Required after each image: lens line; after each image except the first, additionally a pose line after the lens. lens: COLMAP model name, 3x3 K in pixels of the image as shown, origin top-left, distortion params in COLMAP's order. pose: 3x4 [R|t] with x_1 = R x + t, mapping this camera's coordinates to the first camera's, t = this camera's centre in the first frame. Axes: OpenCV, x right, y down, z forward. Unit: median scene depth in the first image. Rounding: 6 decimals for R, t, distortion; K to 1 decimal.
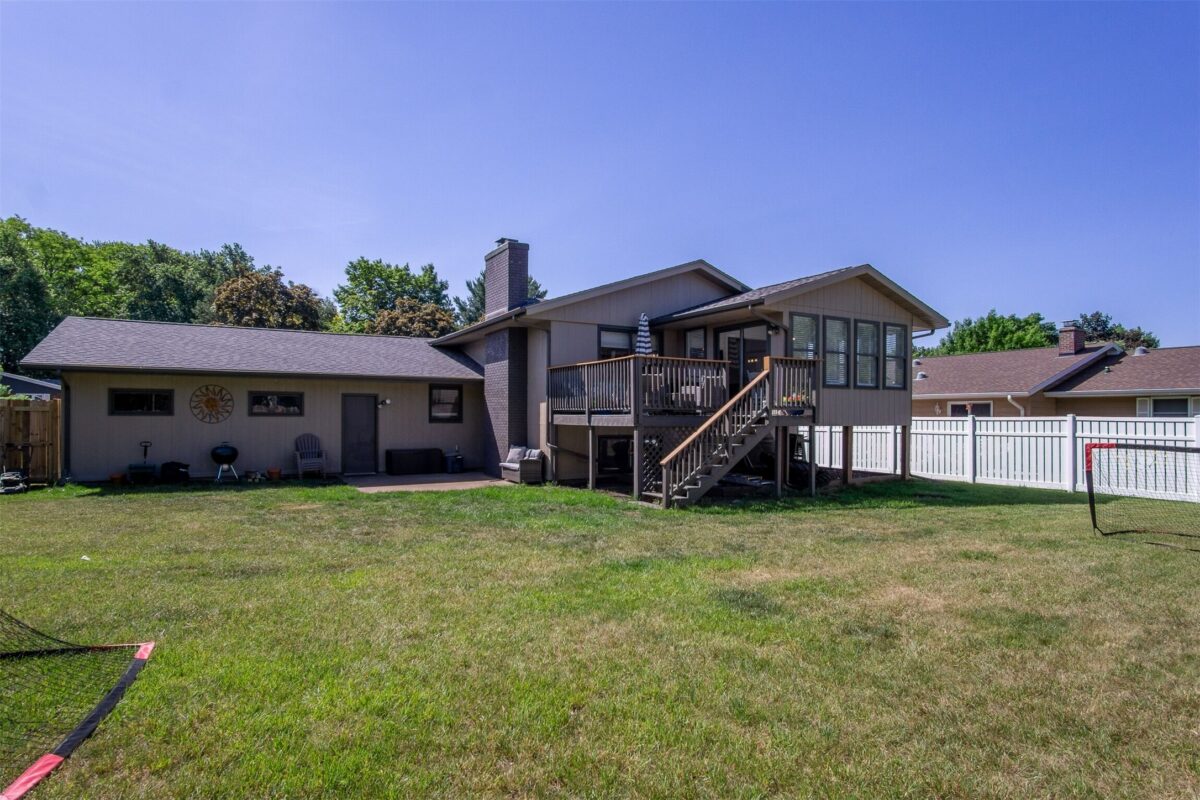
lens RADIAL K [[638.3, 0, 624.2], [0, 638.3, 421.5], [0, 0, 1]] dist [-0.030209, 0.005788]
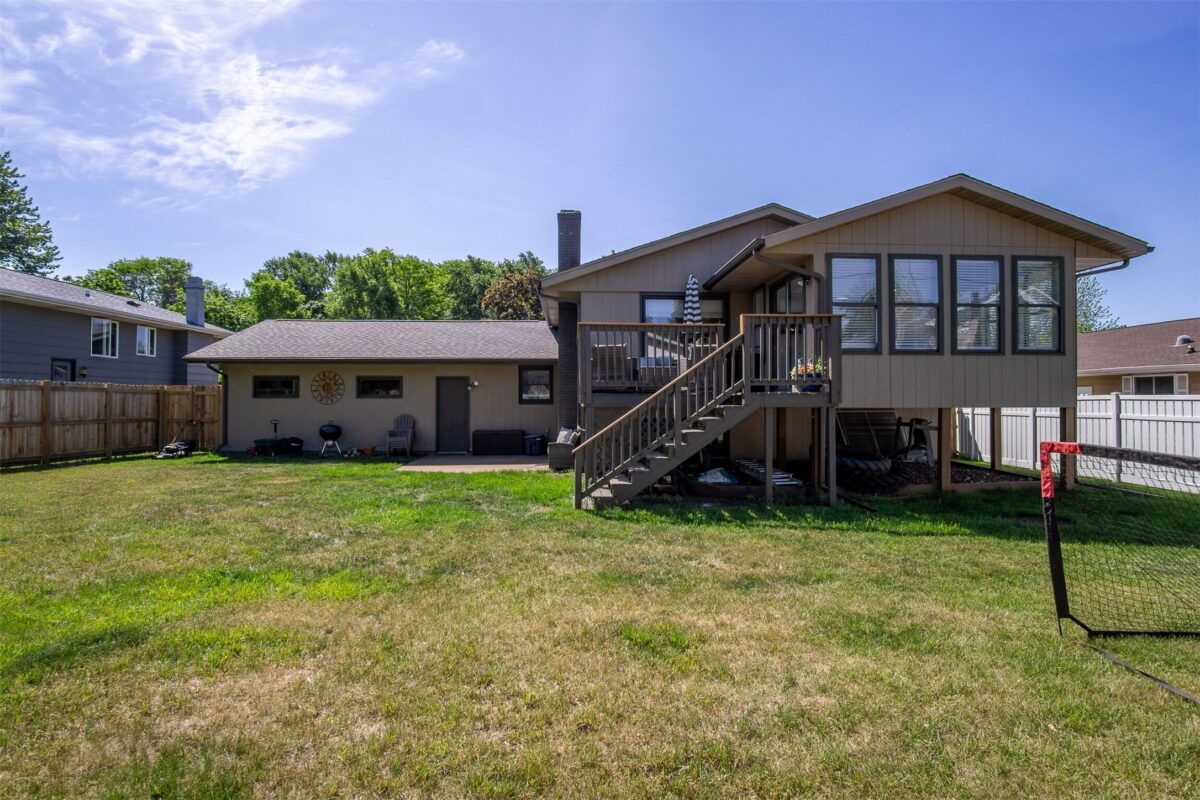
lens RADIAL K [[638.3, 0, 635.4], [0, 638.3, 394.2], [0, 0, 1]] dist [-0.030209, 0.005788]
pose [[0.893109, -0.009290, -0.449743, 0.348307], [0.001645, 0.999847, -0.017386, 0.004779], [0.449836, 0.014788, 0.892989, 0.208413]]
